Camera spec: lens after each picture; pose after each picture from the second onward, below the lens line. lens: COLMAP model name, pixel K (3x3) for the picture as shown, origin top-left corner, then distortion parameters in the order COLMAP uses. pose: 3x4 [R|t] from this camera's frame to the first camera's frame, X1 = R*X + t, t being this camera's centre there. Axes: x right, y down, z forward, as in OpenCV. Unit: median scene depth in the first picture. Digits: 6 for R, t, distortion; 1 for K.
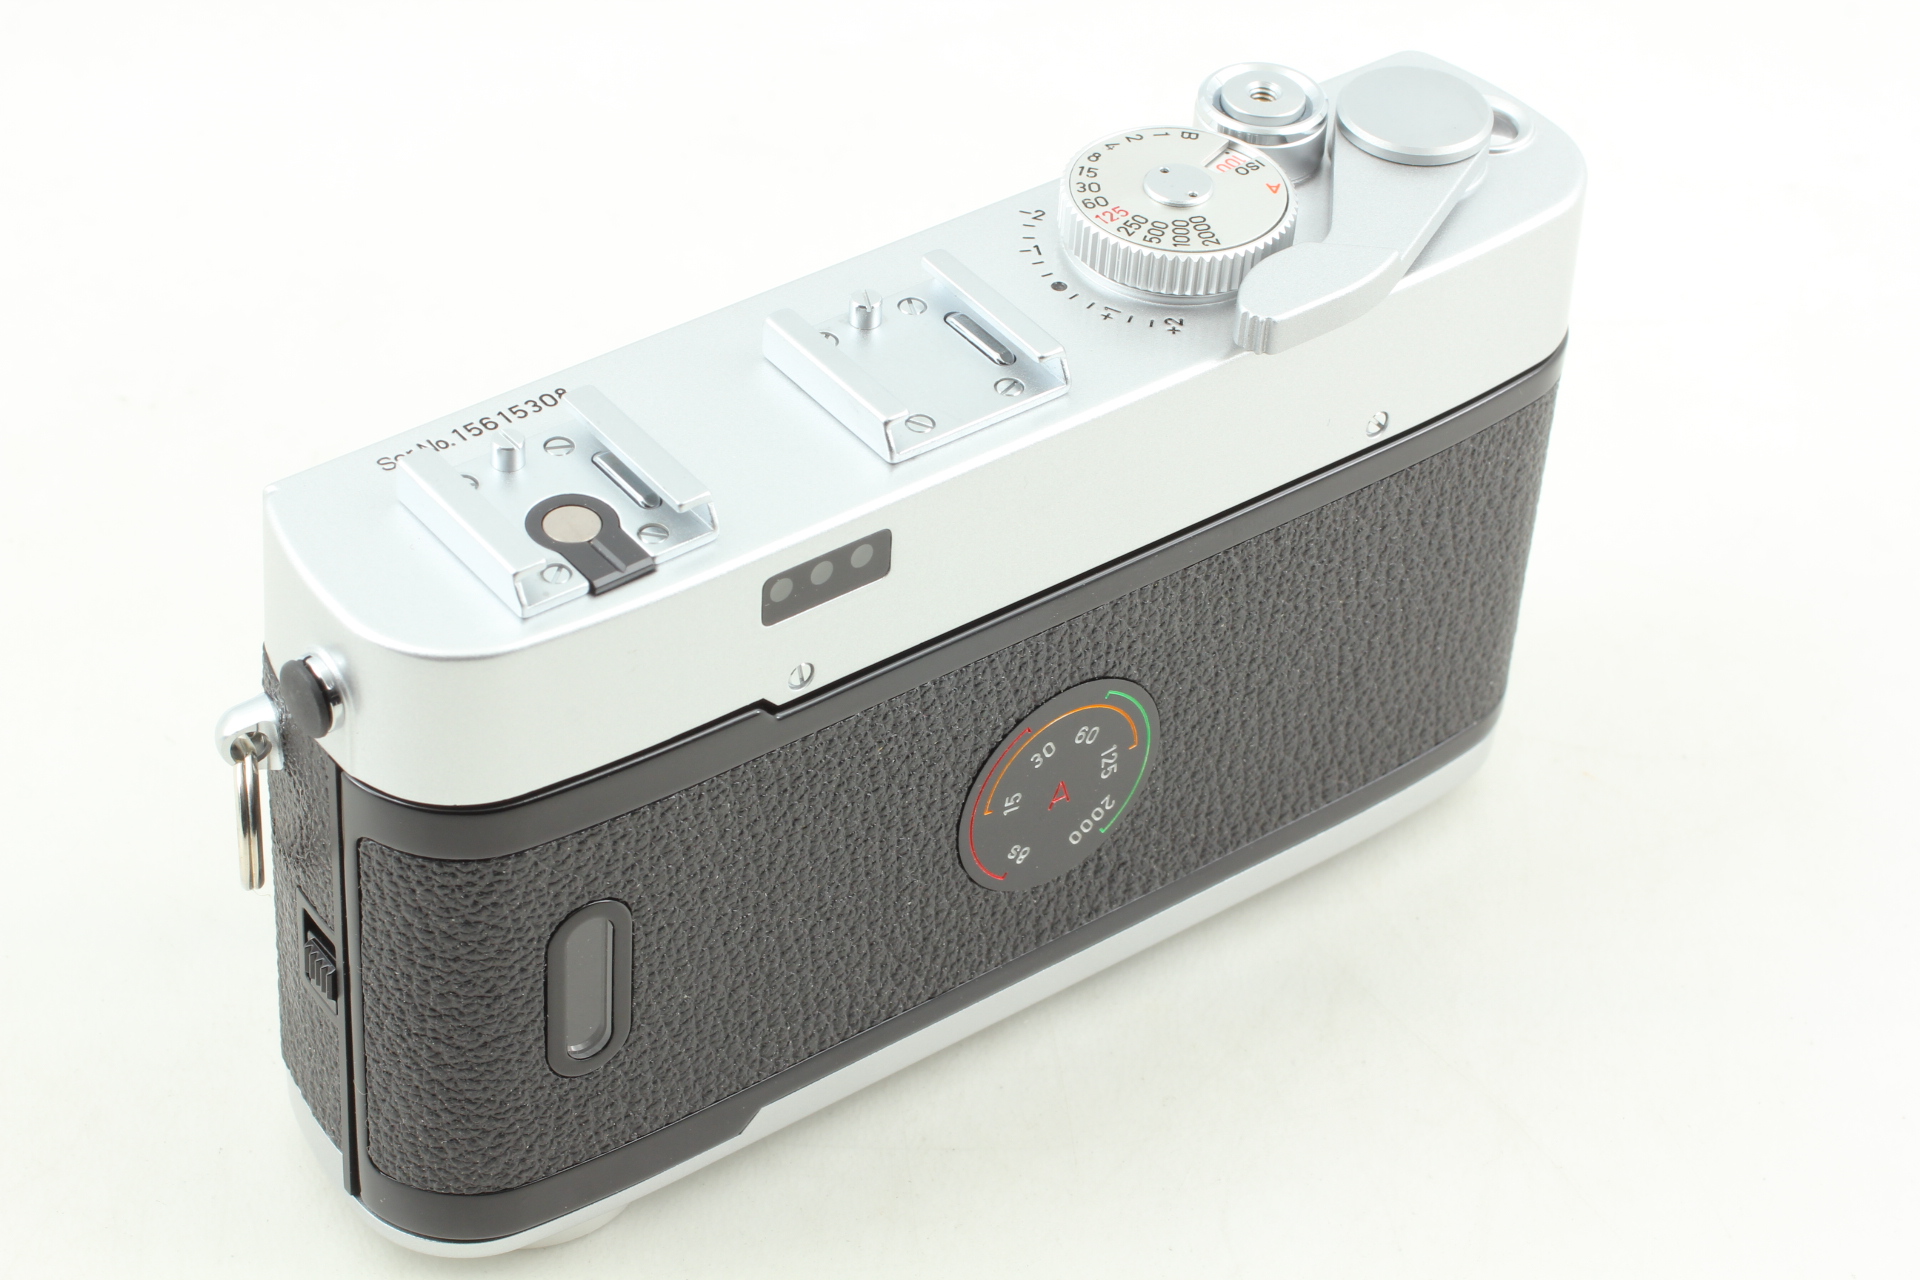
lens RADIAL K [[4768.7, 0, 960.1], [0, 4768.7, 640.0], [0, 0, 1]] dist [0.052768, 0.000000]
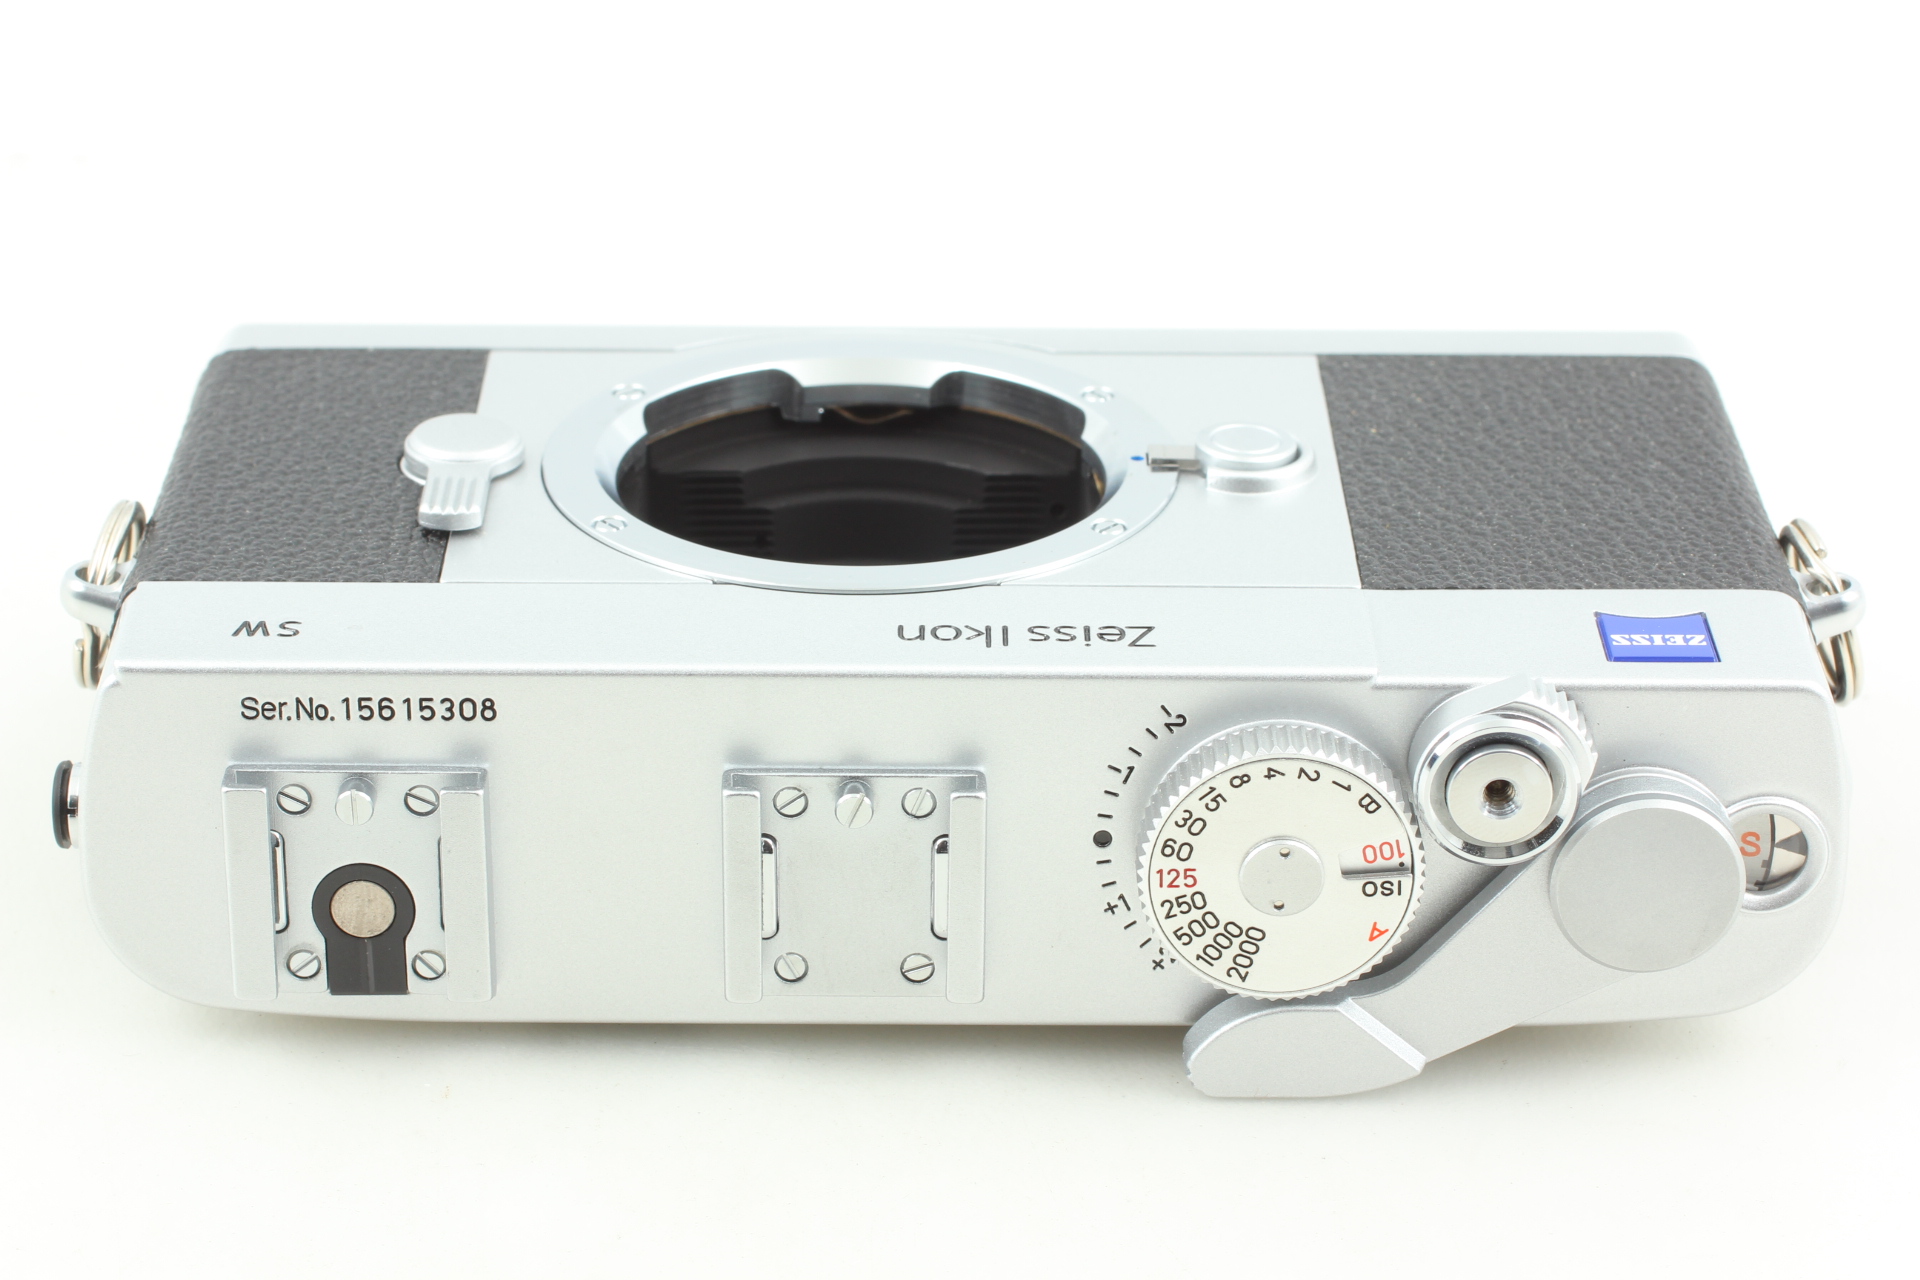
lens RADIAL K [[4768.7, 0, 962.1], [0, 4768.7, 639.4], [0, 0, 1]] dist [0.052768, 0.000000]
pose [[0.790175, 0.573404, 0.216405, -0.205818], [-0.361266, 0.150542, 0.920230, -0.864324], [0.495085, -0.805323, 0.326106, 0.755121]]
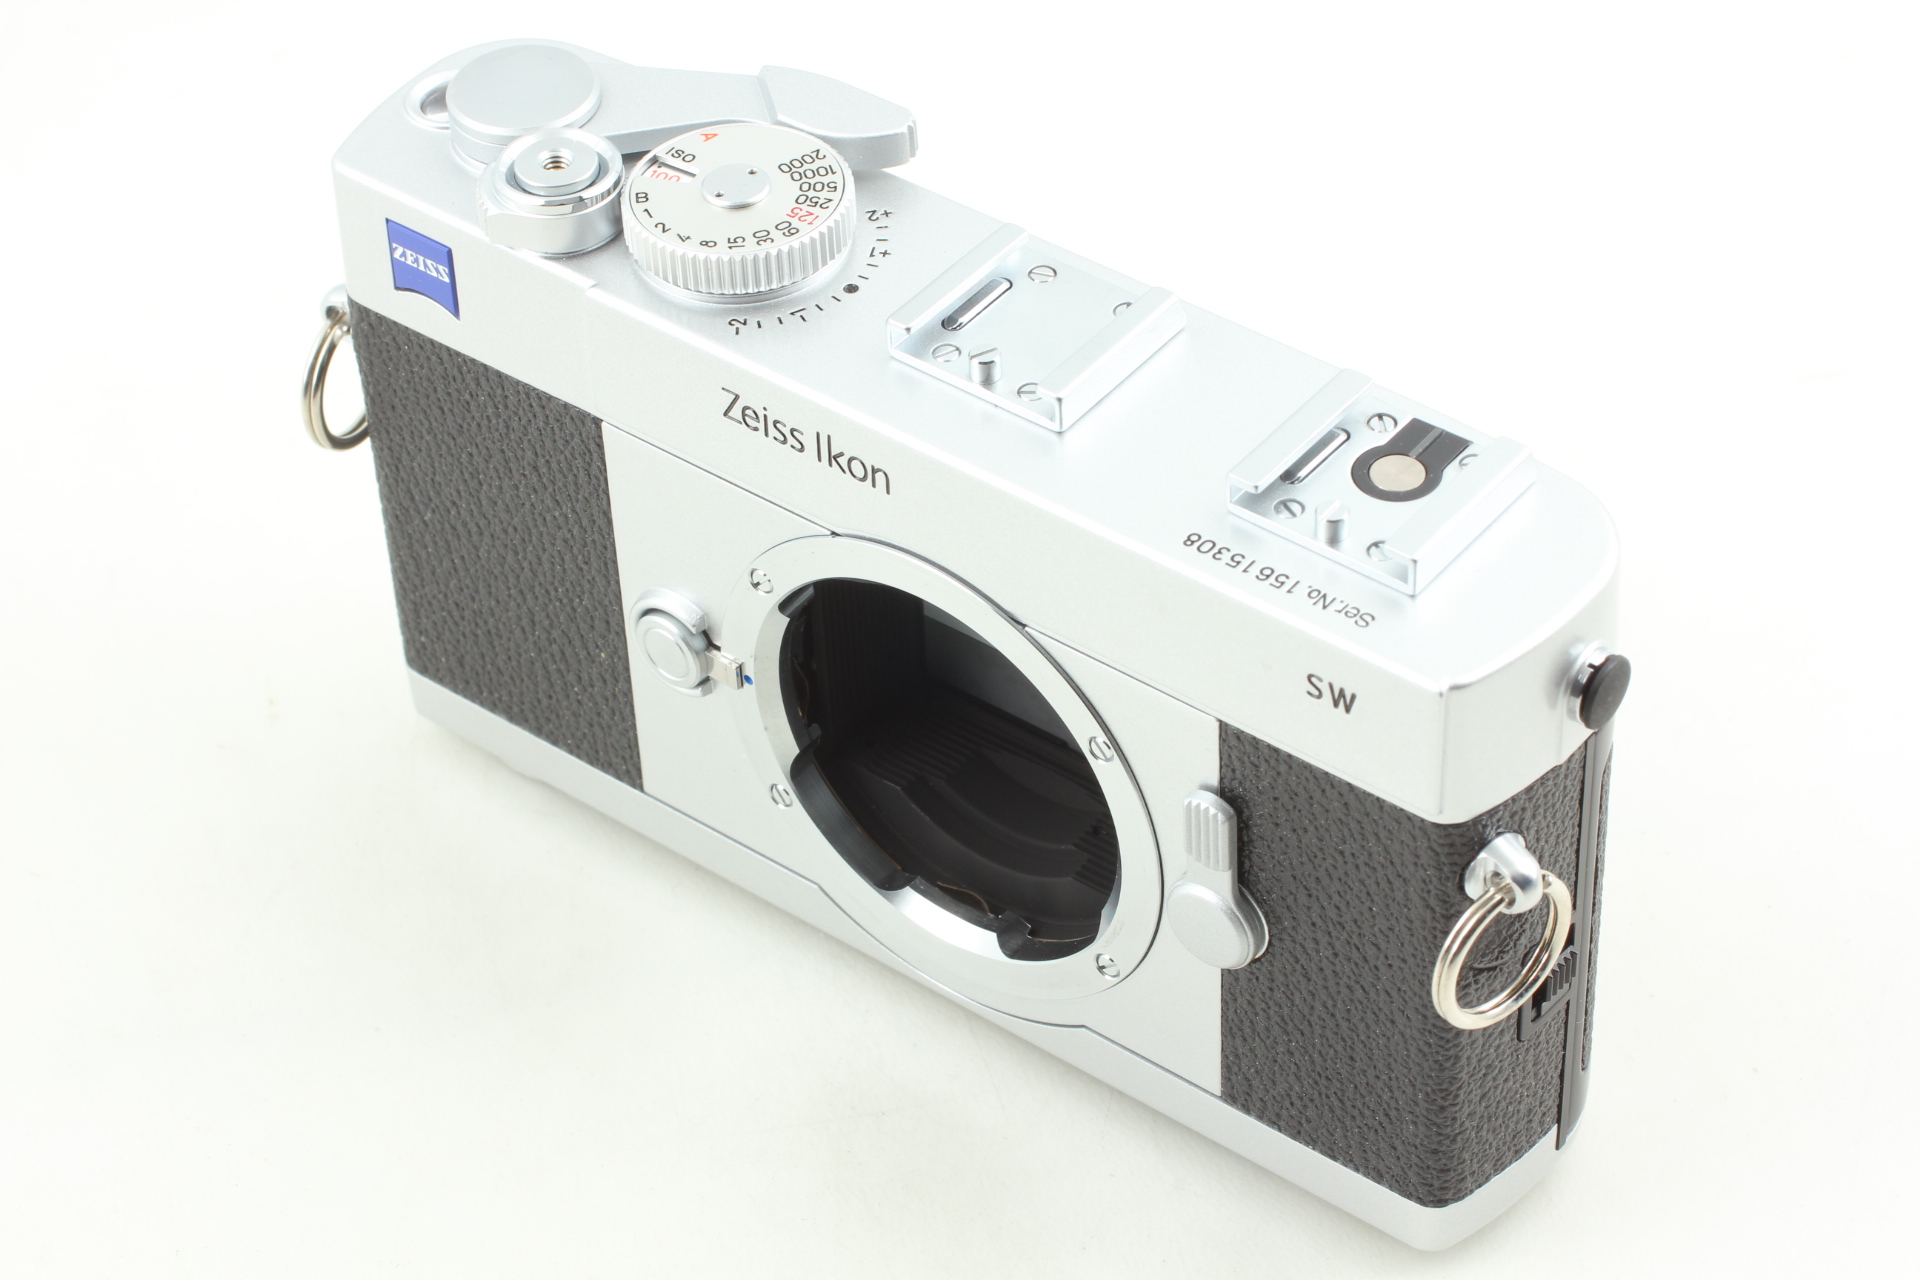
lens RADIAL K [[4768.7, 0, 956.4], [0, 4768.7, 636.2], [0, 0, 1]] dist [0.052768, 0.000000]
pose [[-0.257616, -0.673853, 0.692500, -0.755145], [0.634304, 0.422703, 0.647287, -0.701528], [-0.728898, 0.606007, 0.318532, 0.717663]]
